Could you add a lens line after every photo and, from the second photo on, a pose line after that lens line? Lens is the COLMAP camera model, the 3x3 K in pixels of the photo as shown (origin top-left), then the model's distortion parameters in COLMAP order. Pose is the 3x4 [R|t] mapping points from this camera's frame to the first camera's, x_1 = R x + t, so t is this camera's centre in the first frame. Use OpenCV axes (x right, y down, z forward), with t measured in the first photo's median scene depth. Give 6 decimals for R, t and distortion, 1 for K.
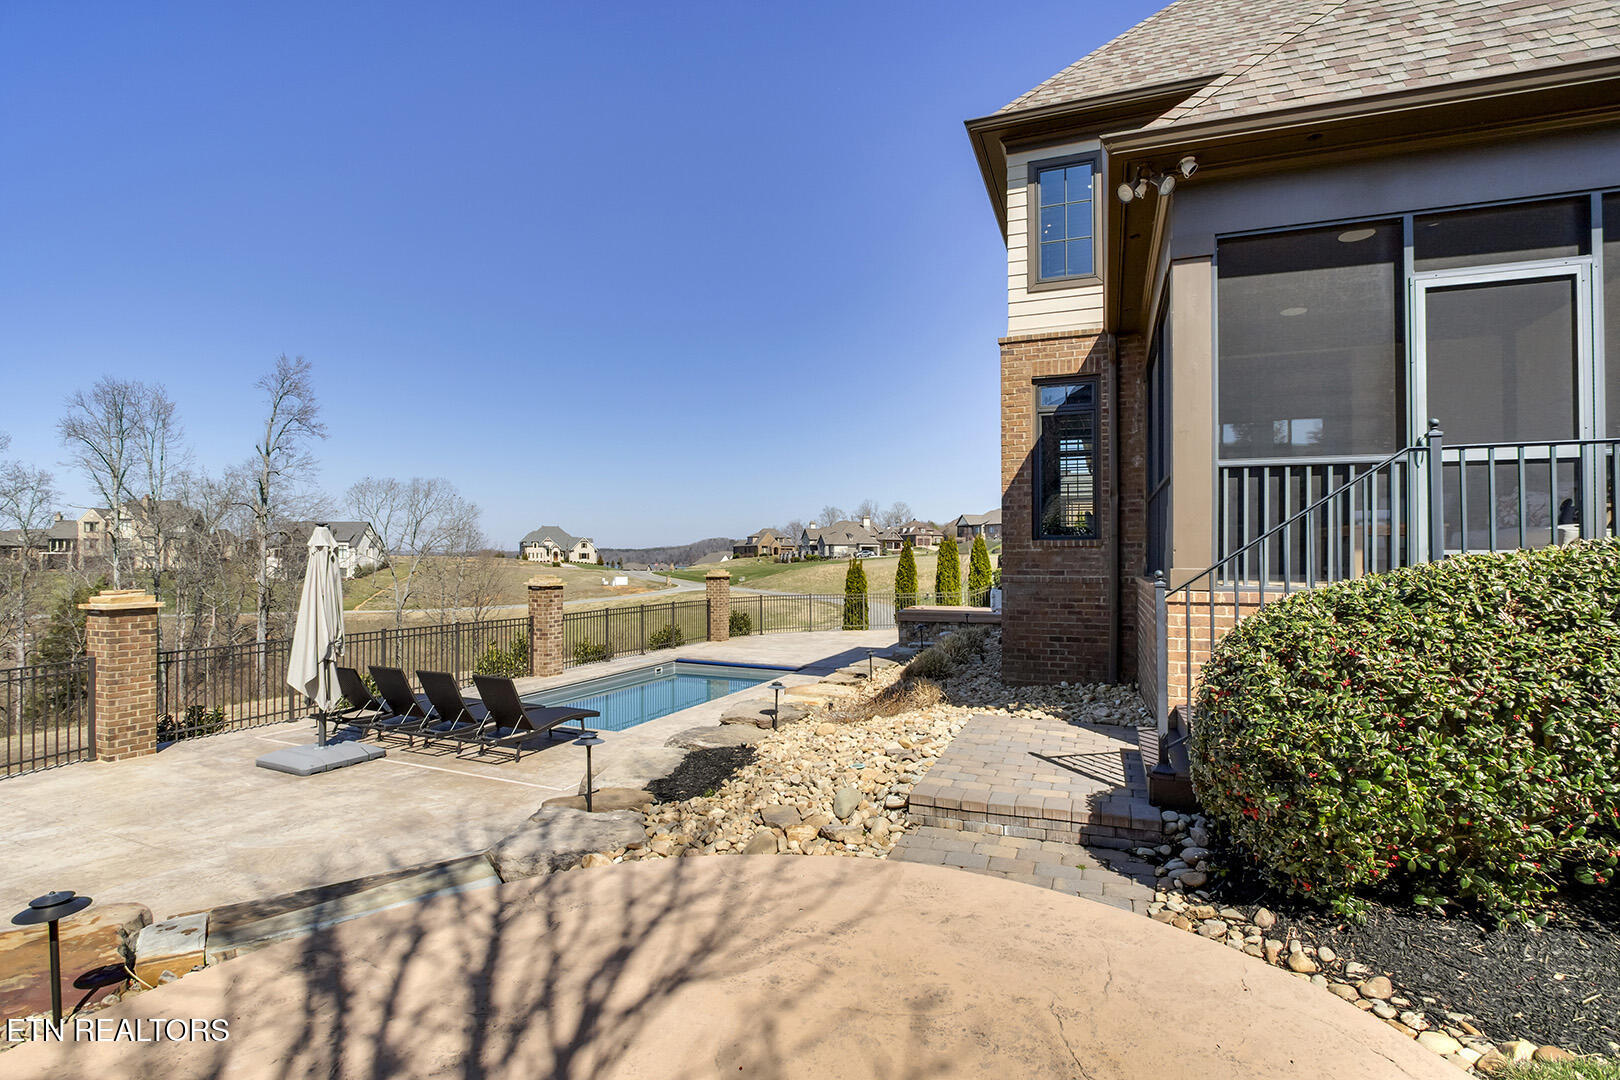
lens RADIAL K [[751.5, 0, 810.9], [0, 751.5, 547.5], [0, 0, 1]] dist [-0.014164, 0.000953]
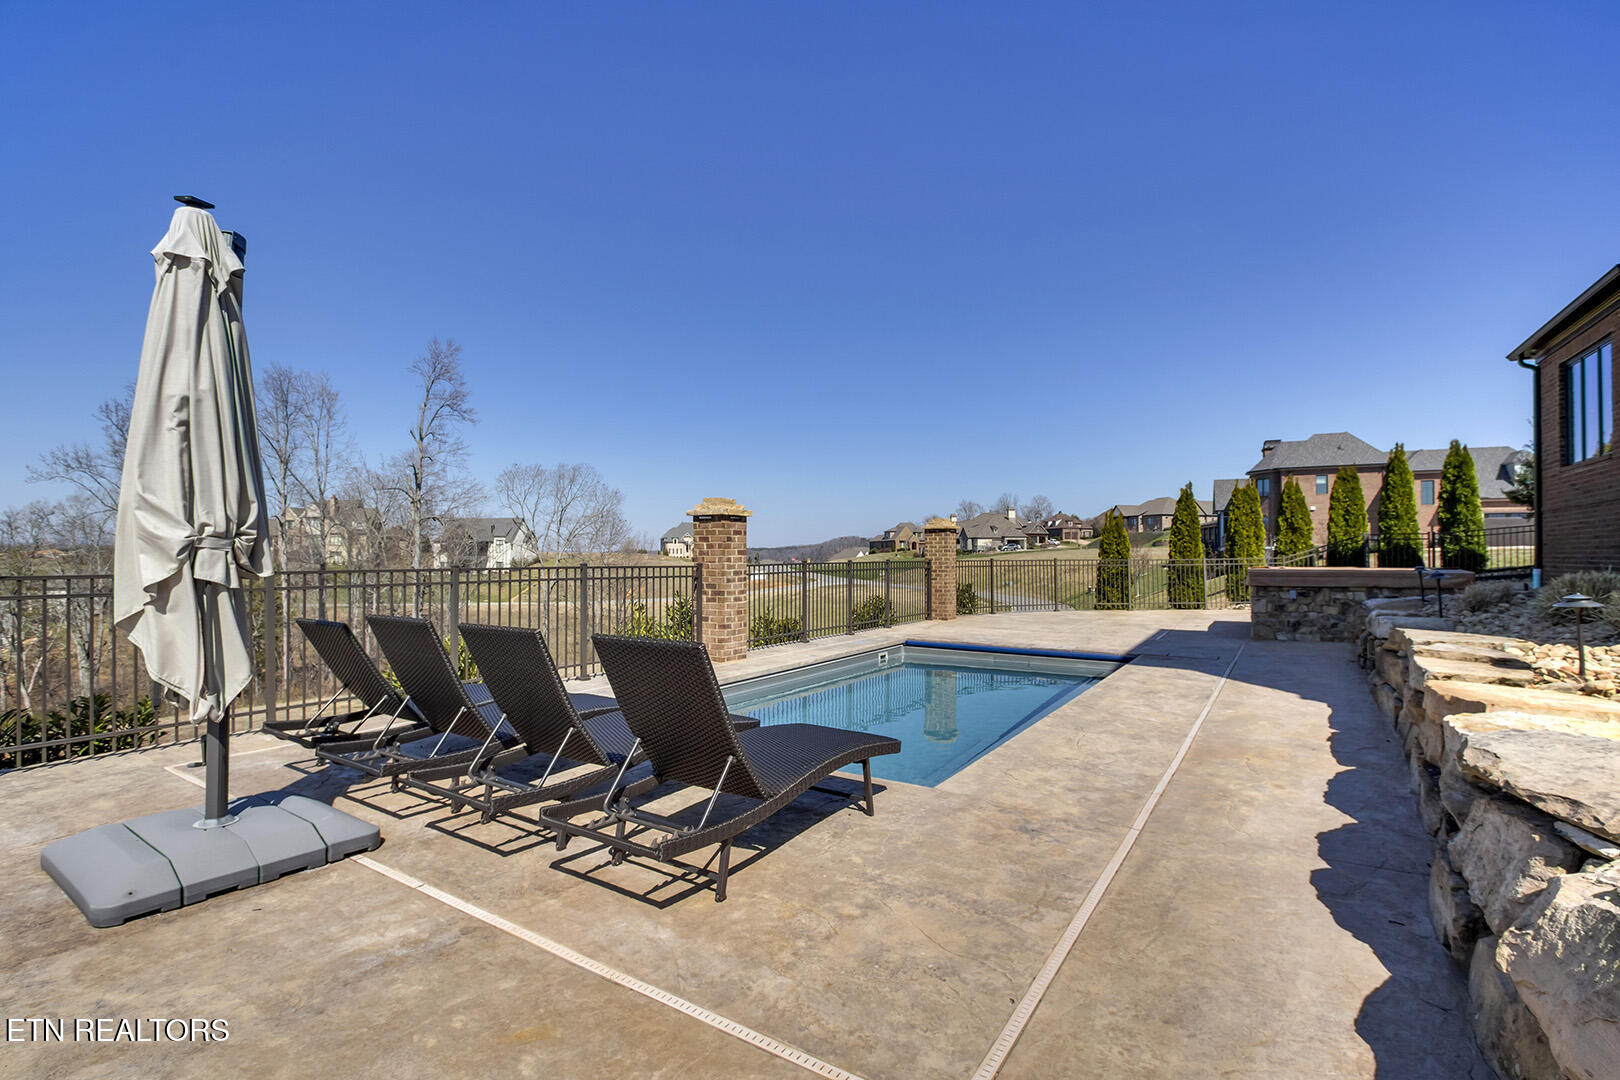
lens RADIAL K [[751.5, 0, 806.6], [0, 751.5, 543.7], [0, 0, 1]] dist [-0.014164, 0.000953]
pose [[0.984220, -0.006568, -0.176826, -0.047979], [0.005933, 0.999974, -0.004123, 0.021484], [0.176848, 0.003009, 0.984234, 0.110917]]
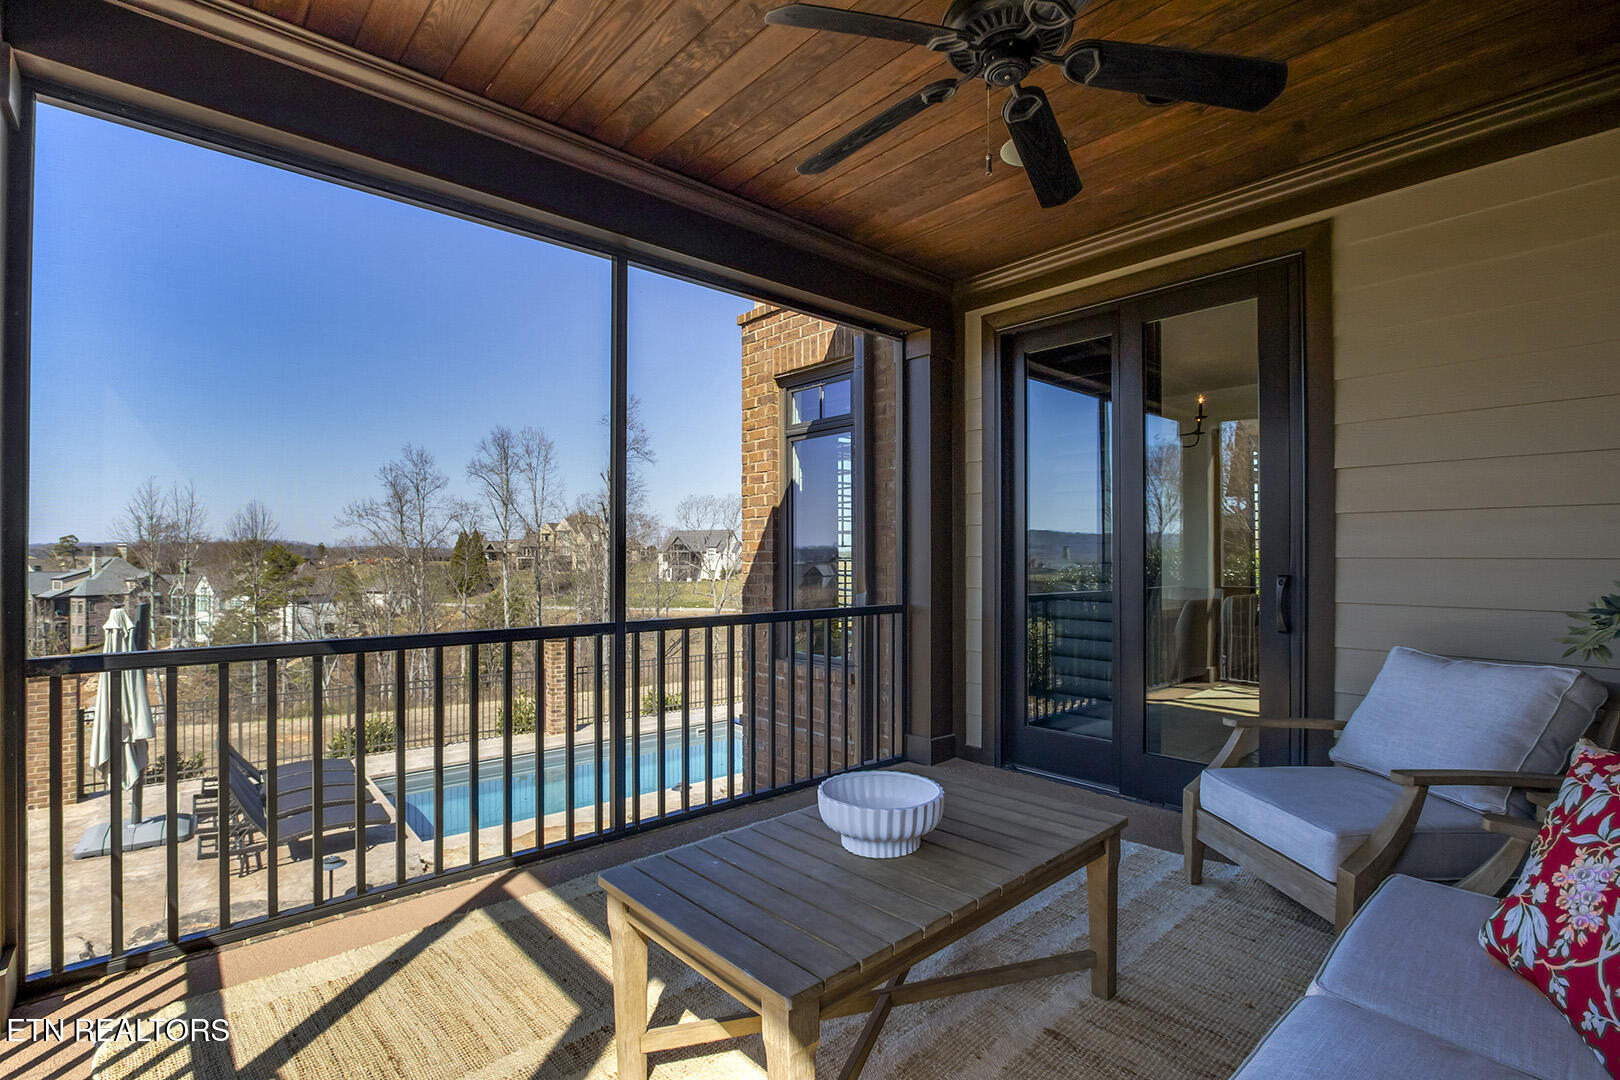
lens RADIAL K [[751.5, 0, 813.3], [0, 751.5, 547.1], [0, 0, 1]] dist [-0.014164, 0.000953]
pose [[0.891791, -0.005624, -0.452412, 0.098151], [0.005991, 0.999982, -0.000621, -0.016144], [0.452408, -0.002157, 0.891809, 0.084603]]
